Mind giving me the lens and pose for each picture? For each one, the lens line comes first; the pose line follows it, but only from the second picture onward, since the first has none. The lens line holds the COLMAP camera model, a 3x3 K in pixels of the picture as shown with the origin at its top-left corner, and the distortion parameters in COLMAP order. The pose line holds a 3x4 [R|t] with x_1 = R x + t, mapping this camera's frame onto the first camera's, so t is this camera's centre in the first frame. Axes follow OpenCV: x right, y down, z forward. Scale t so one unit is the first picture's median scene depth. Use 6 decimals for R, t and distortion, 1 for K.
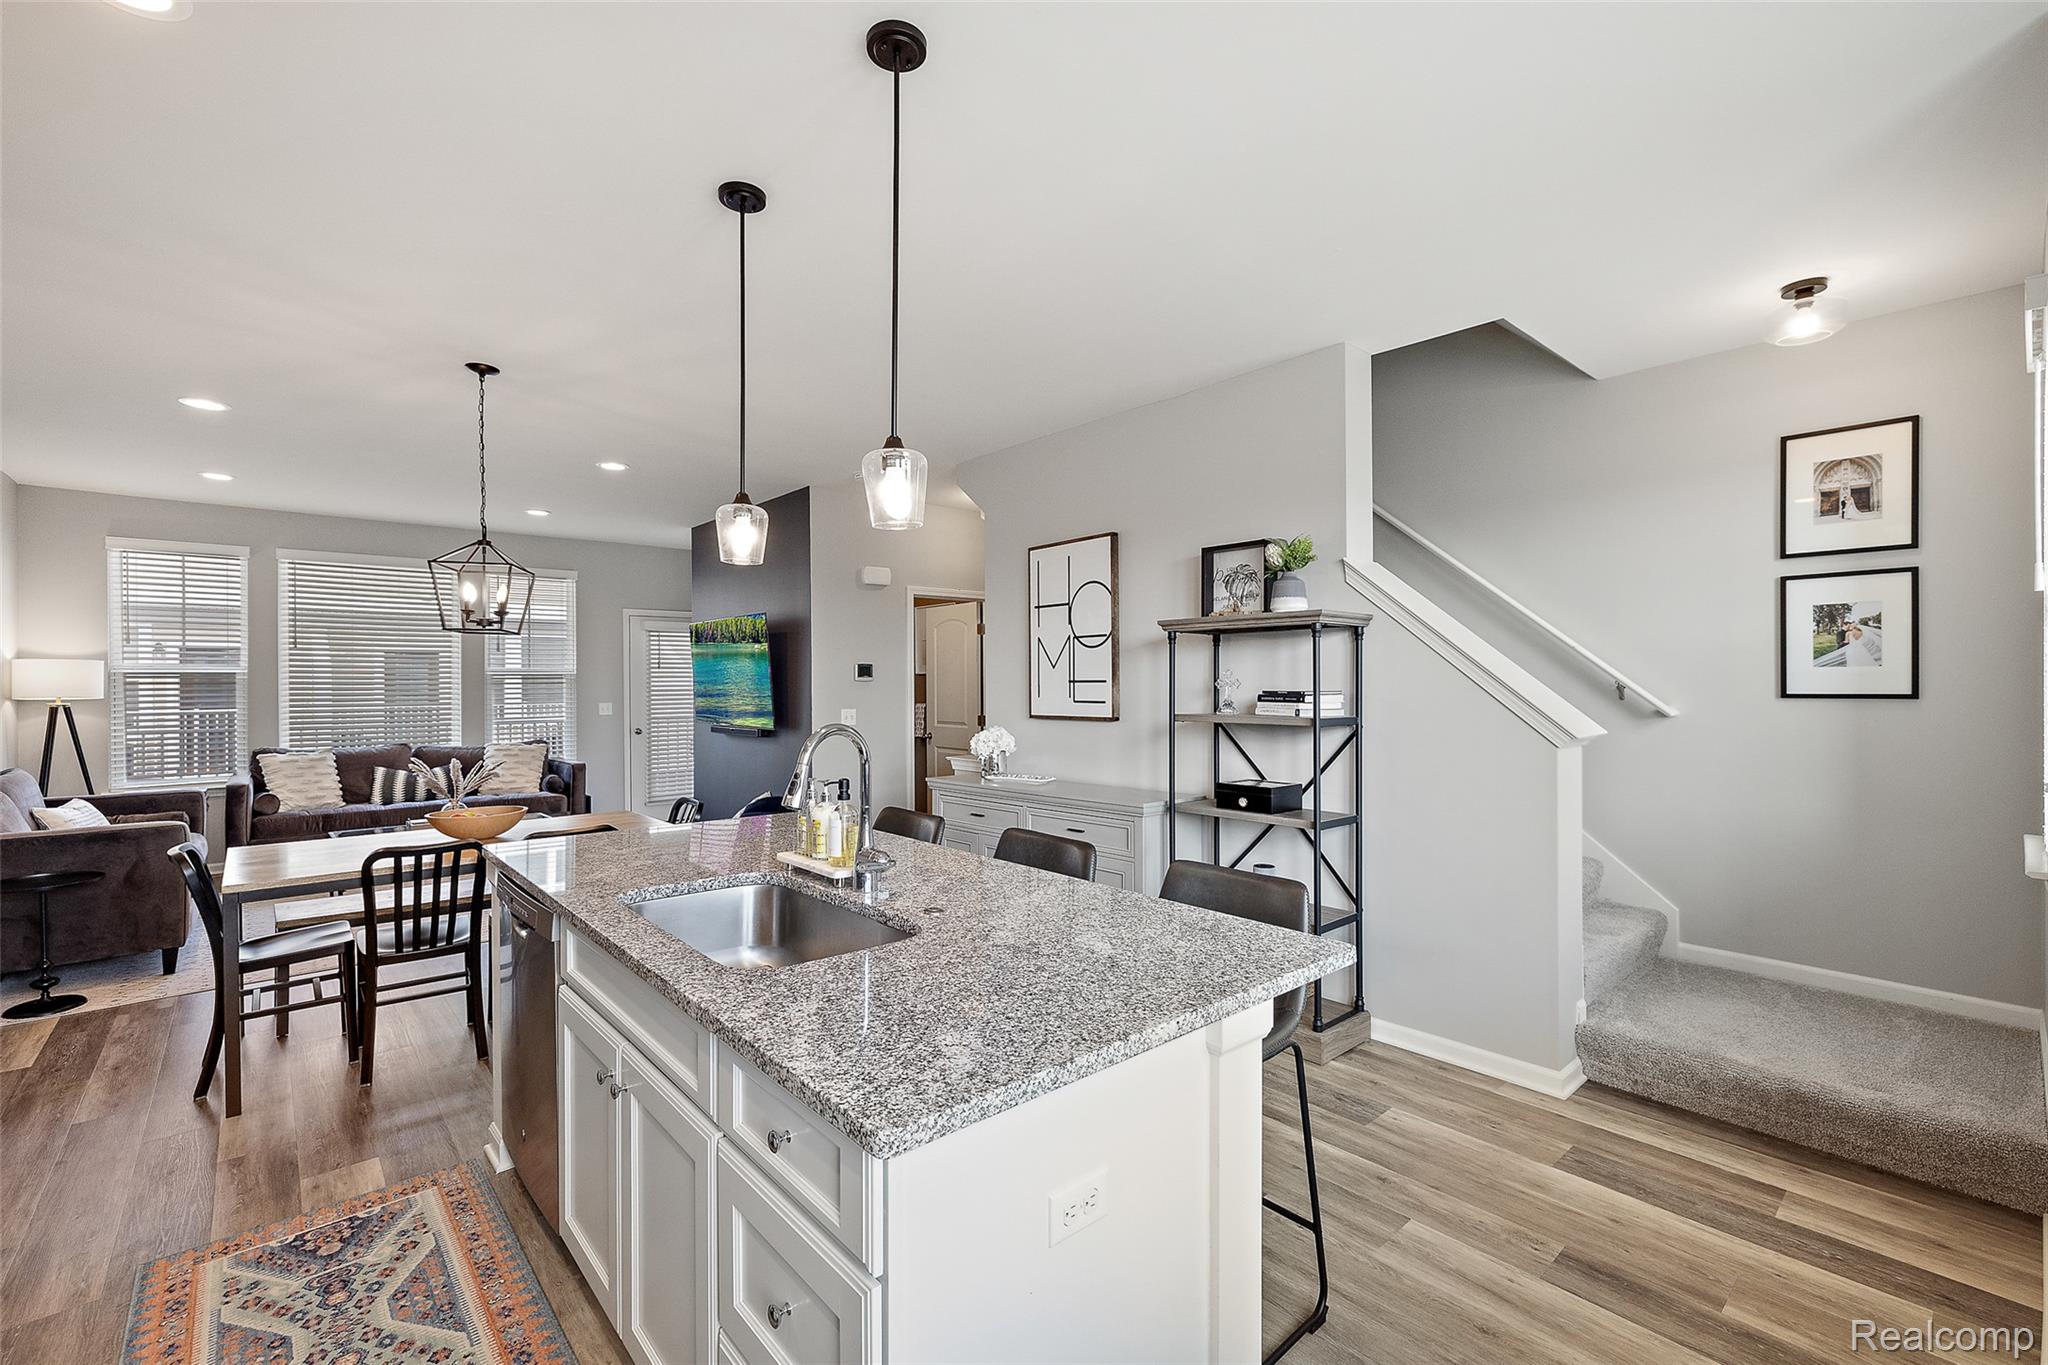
lens RADIAL K [[882.8, 0, 1034.0], [0, 882.8, 686.3], [0, 0, 1]] dist [-0.004092, 0.001975]
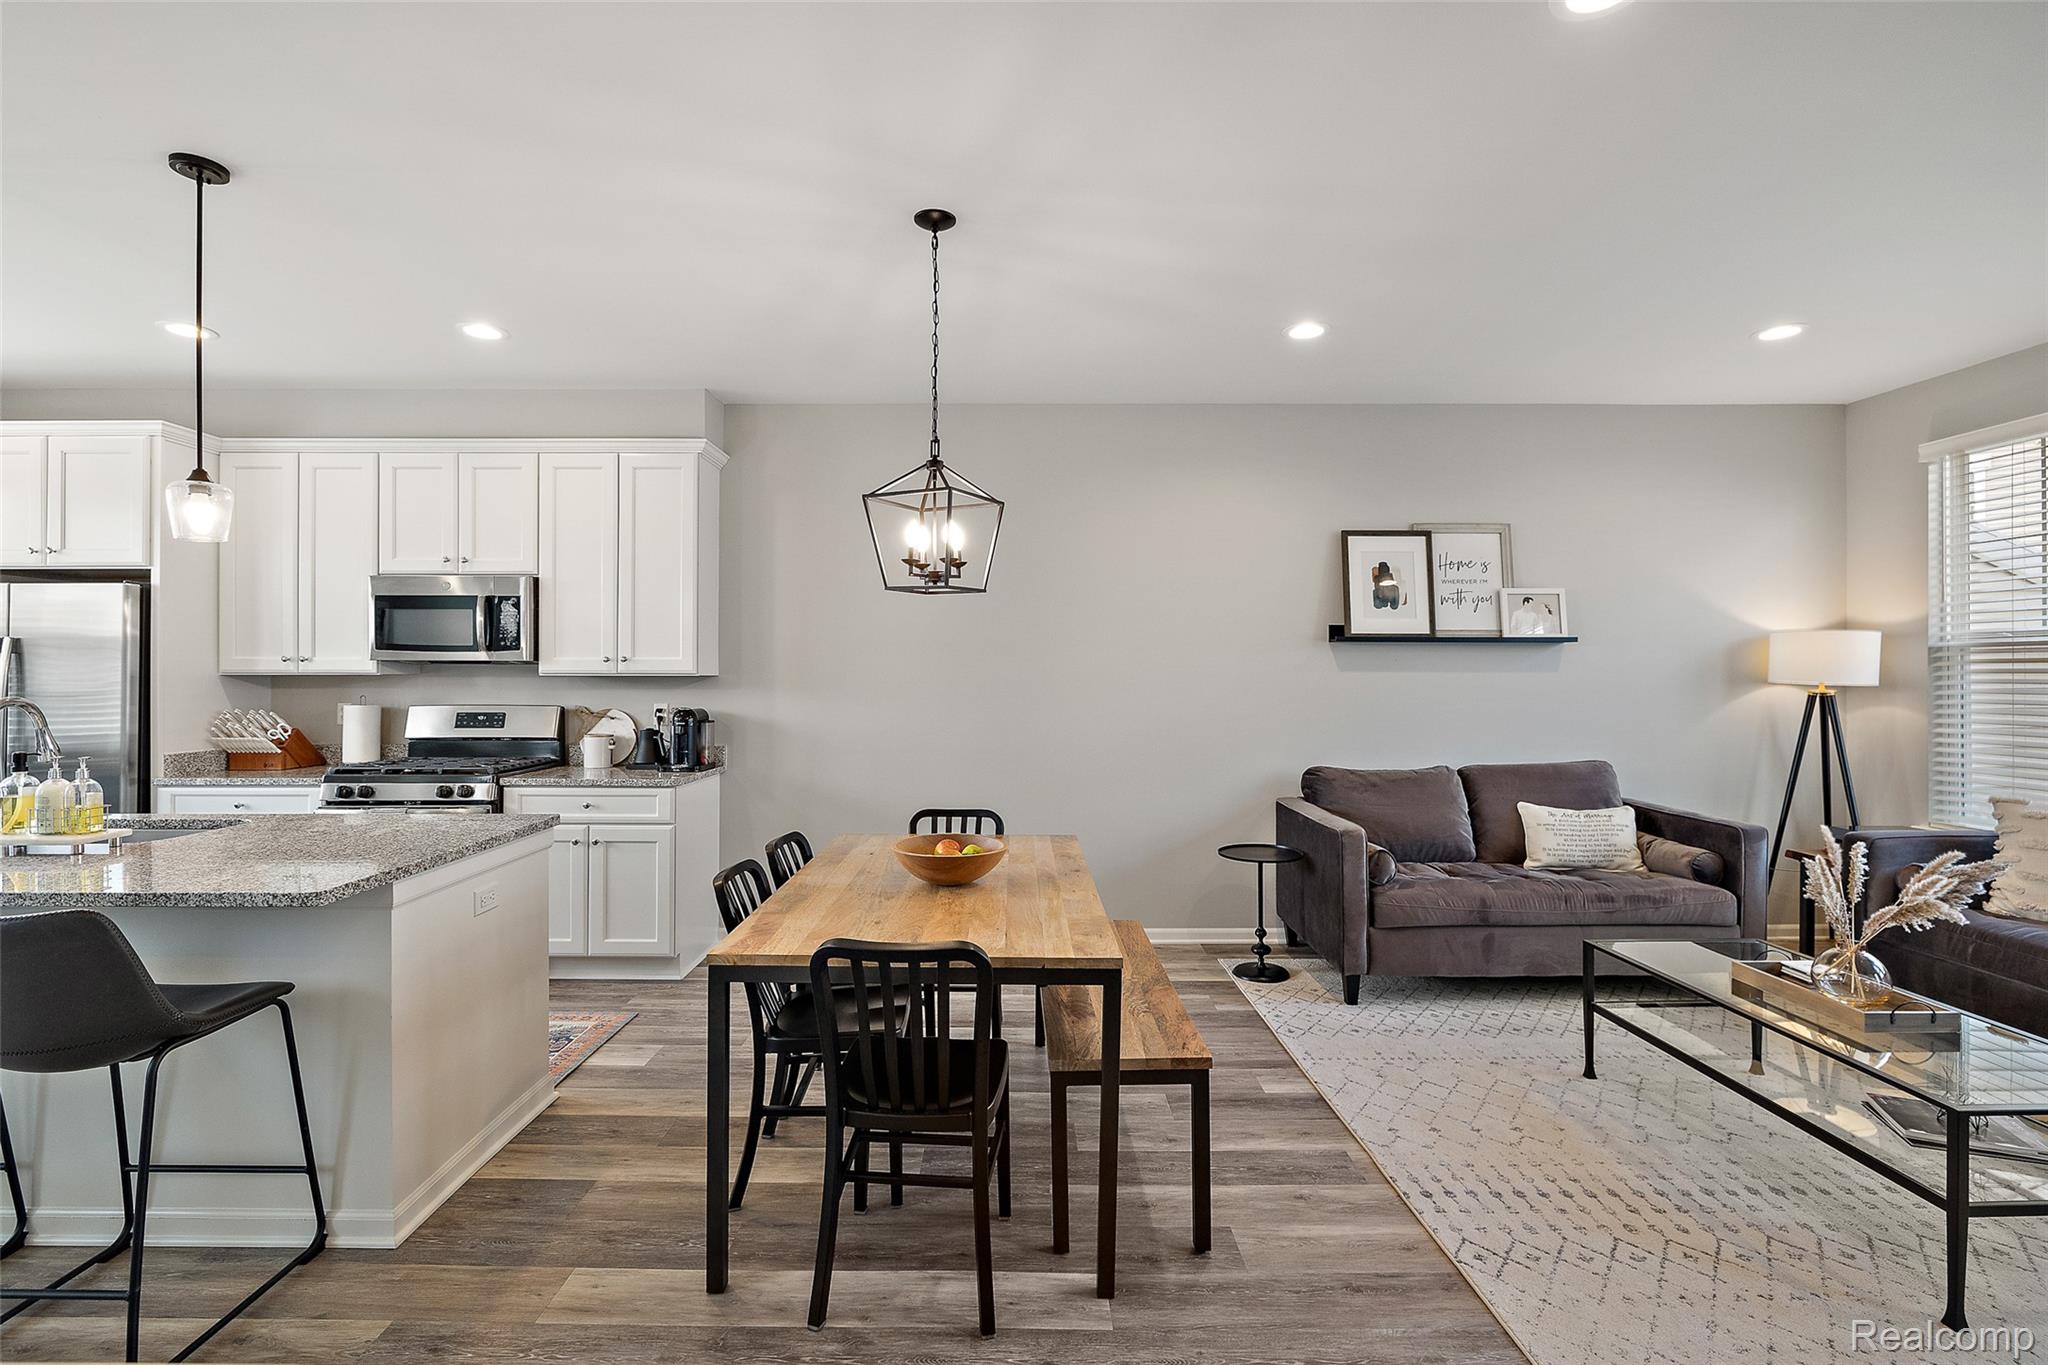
lens RADIAL K [[909.5, 0, 1013.1], [0, 909.5, 671.3], [0, 0, 1]] dist [-0.011501, 0.001373]
pose [[-0.665794, 0.003774, -0.746126, -0.105610], [-0.001162, 0.999981, 0.006094, -0.000728], [0.746135, 0.004924, -0.665777, 1.280334]]
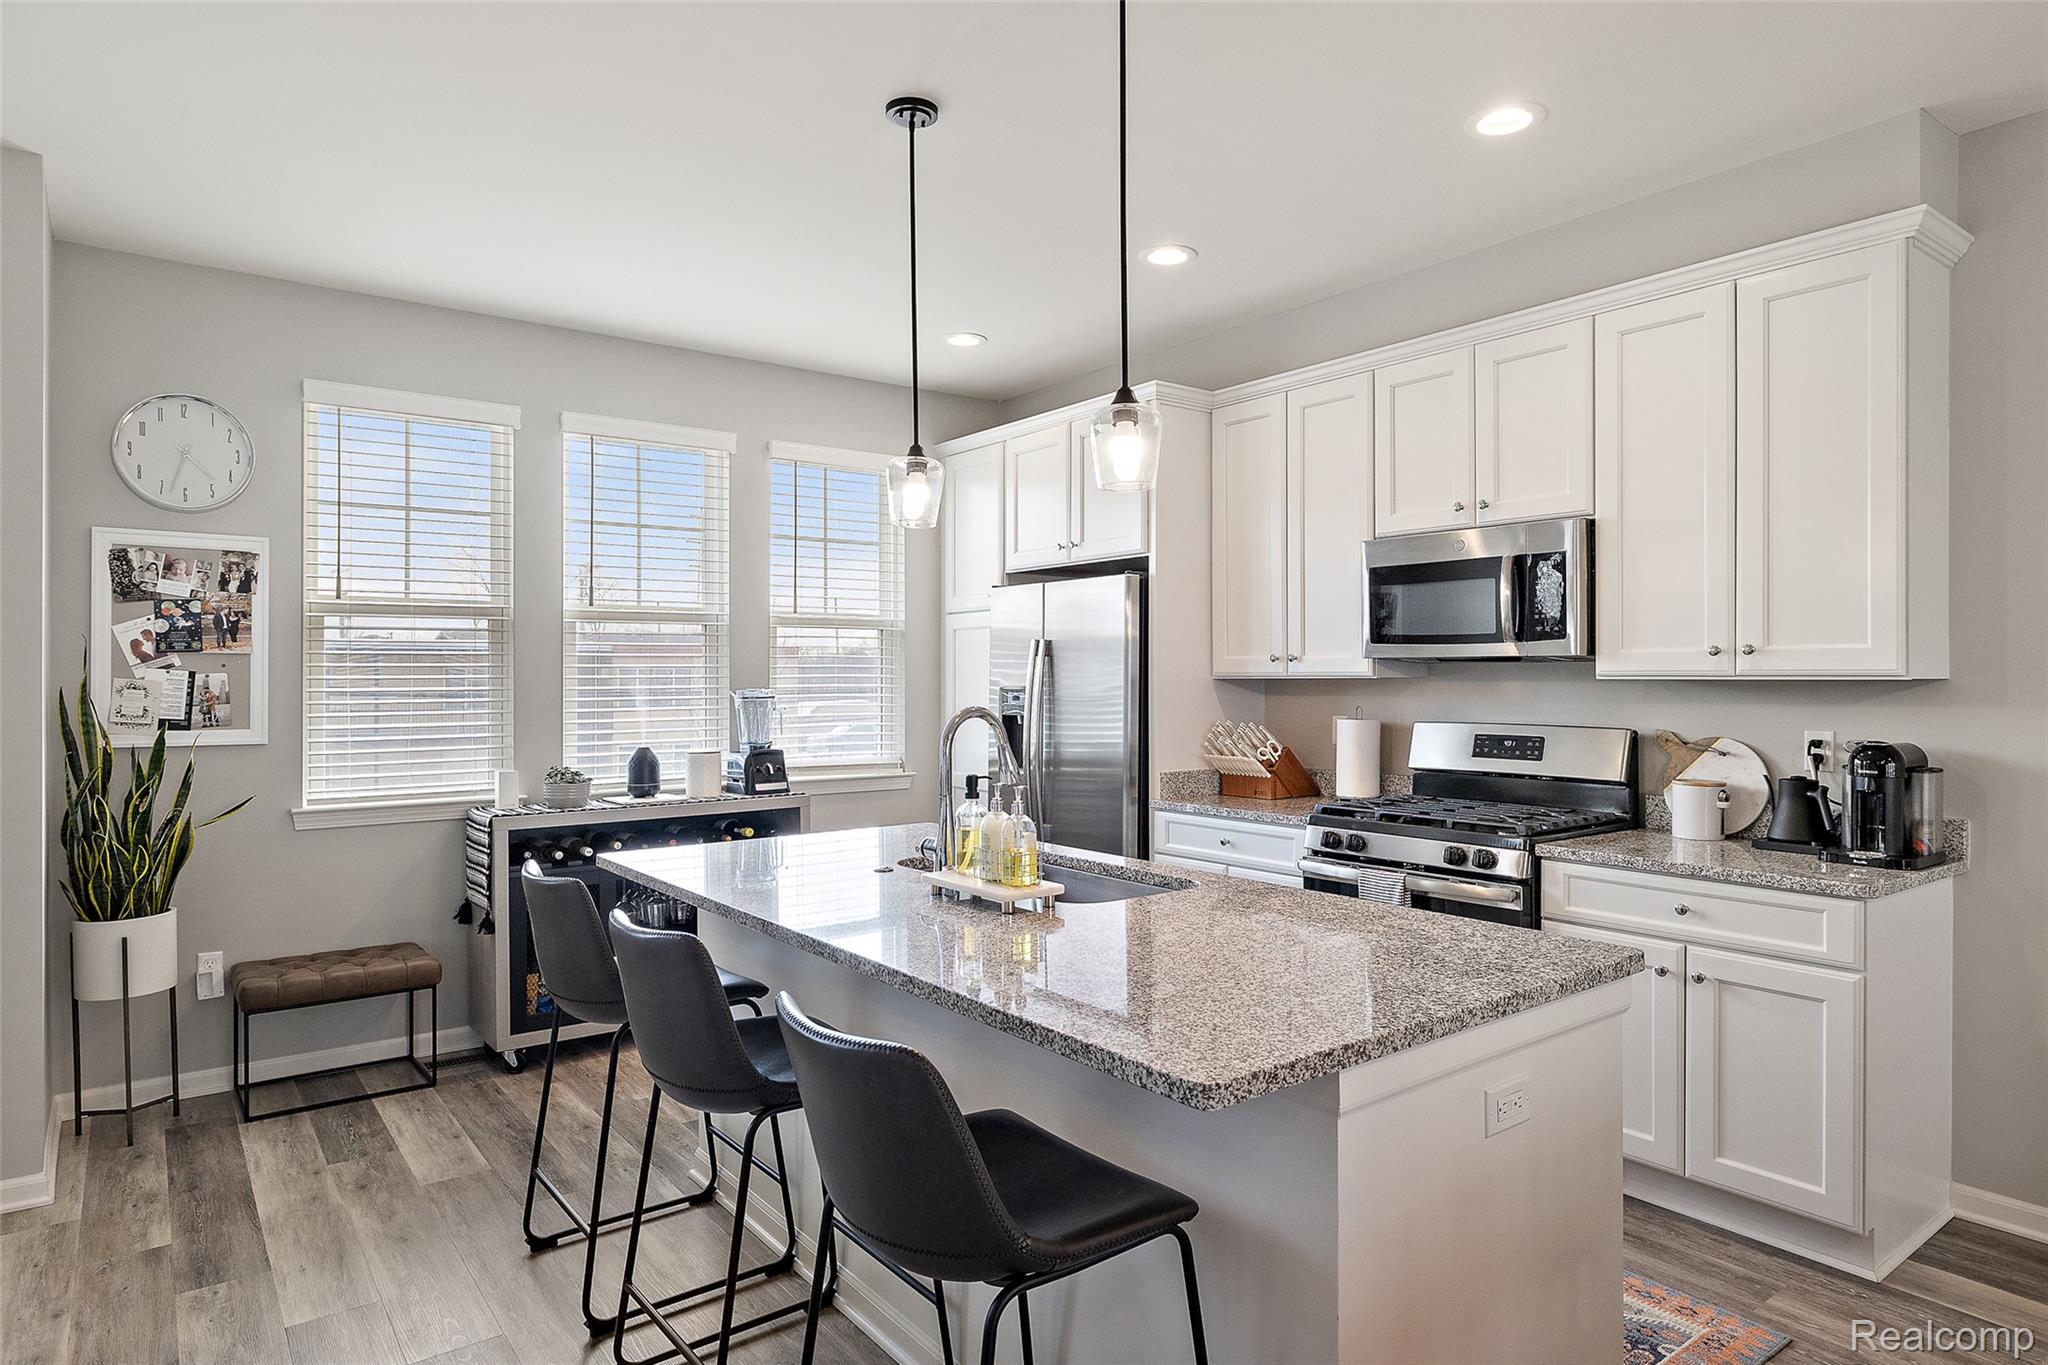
lens RADIAL K [[1173.5, 0, 1033.8], [0, 1173.5, 678.7], [0, 0, 1]] dist [0.001766, 0.000472]
pose [[-0.996770, 0.008254, 0.079880, -0.186689], [0.008856, 0.999935, 0.007186, 0.001144], [-0.079815, 0.007870, -0.996779, 1.049560]]
